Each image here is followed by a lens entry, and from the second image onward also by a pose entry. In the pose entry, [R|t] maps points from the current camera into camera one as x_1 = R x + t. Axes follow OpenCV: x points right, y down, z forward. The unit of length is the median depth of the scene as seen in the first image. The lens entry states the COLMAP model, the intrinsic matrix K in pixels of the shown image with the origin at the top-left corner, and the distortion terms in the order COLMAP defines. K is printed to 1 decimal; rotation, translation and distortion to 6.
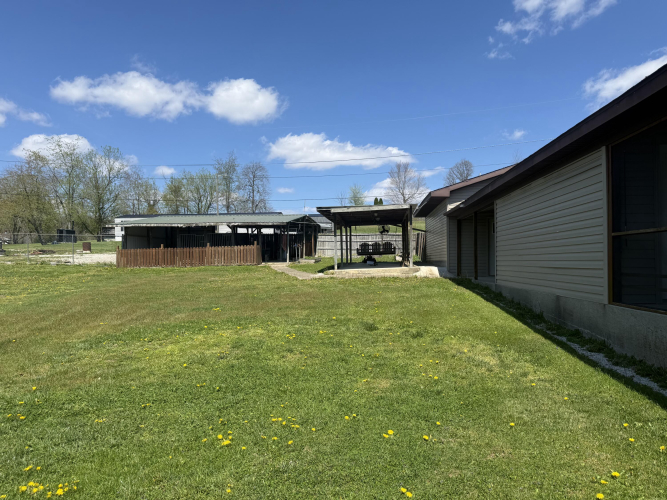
lens RADIAL K [[463.8, 0, 337.1], [0, 463.8, 250.8], [0, 0, 1]] dist [0.056463, -0.071499]
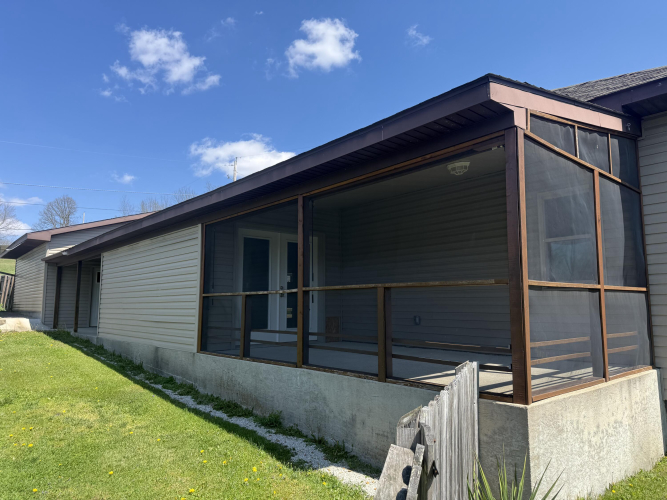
lens RADIAL K [[463.8, 0, 330.4], [0, 463.8, 248.4], [0, 0, 1]] dist [0.056463, -0.071499]
pose [[0.702981, 0.090310, 0.705452, -0.057290], [-0.018837, 0.993921, -0.108468, -0.030409], [-0.710959, 0.062962, 0.700409, -0.113085]]
